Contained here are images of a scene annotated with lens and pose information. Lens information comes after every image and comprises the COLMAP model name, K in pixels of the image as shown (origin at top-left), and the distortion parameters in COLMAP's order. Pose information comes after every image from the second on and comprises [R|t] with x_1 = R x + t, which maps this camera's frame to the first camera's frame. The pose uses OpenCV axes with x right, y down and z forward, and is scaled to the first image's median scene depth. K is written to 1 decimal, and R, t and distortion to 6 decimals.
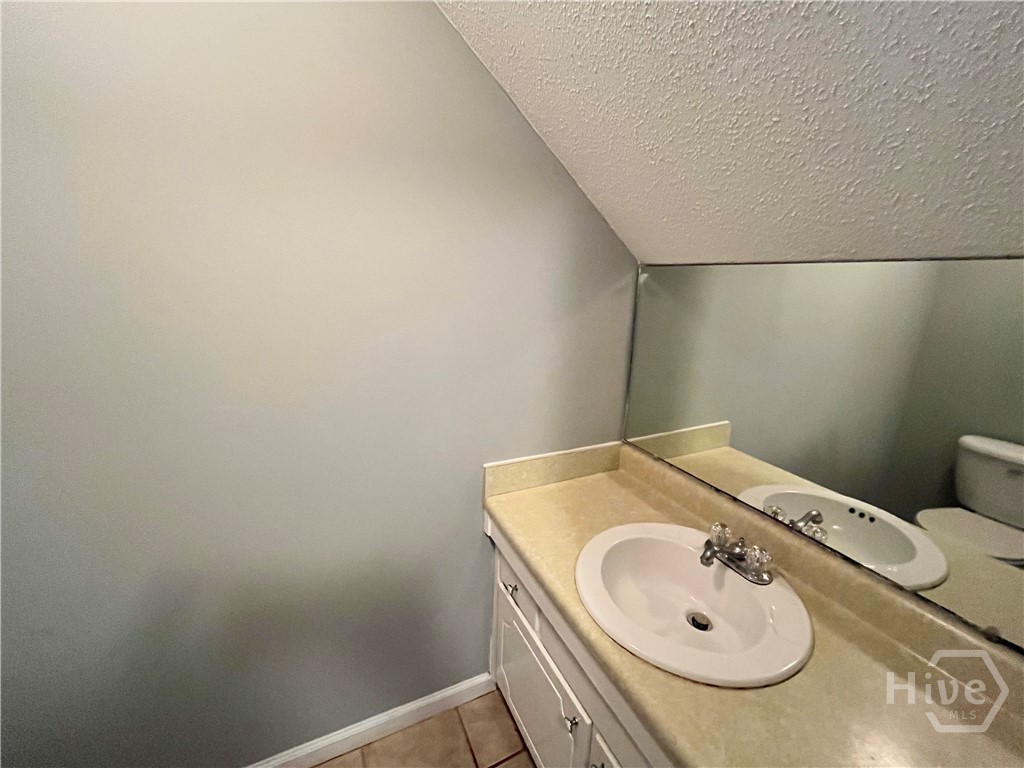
lens RADIAL K [[418.2, 0, 513.2], [0, 418.2, 383.5], [0, 0, 1]] dist [-0.001375, 0.000623]
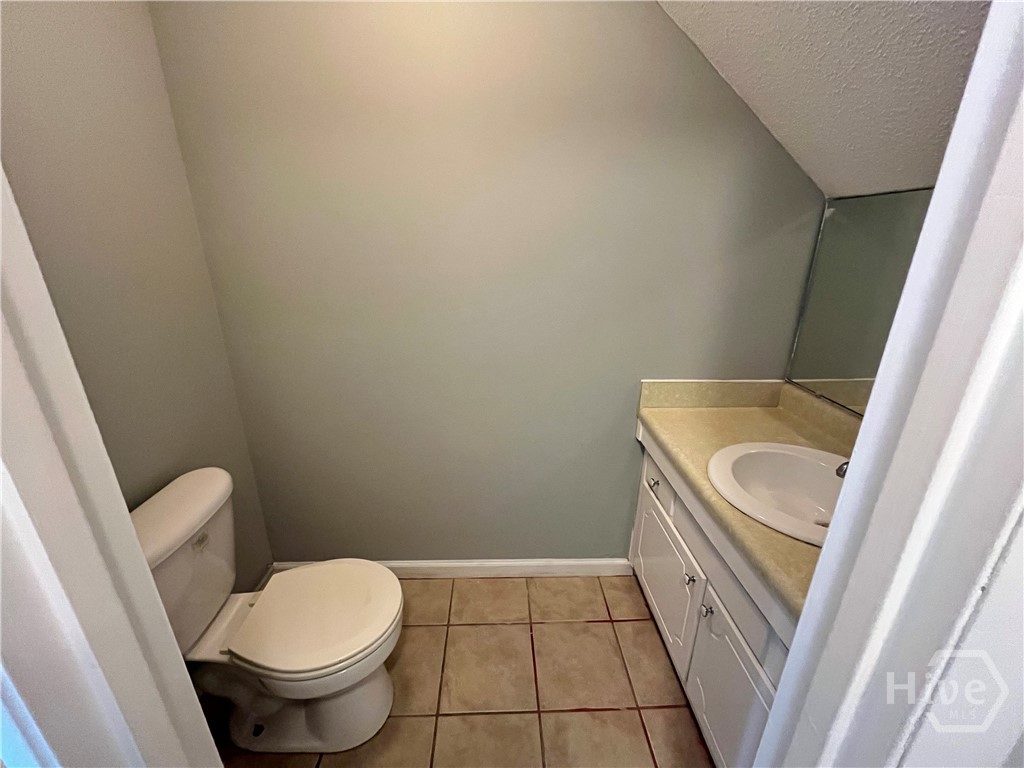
lens RADIAL K [[418.2, 0, 513.2], [0, 418.2, 383.5], [0, 0, 1]] dist [-0.001375, 0.000623]
pose [[0.915437, 0.109813, -0.387191, 0.055365], [-0.077924, 0.992213, 0.097170, 0.112581], [0.394846, -0.058781, 0.916865, -0.228631]]
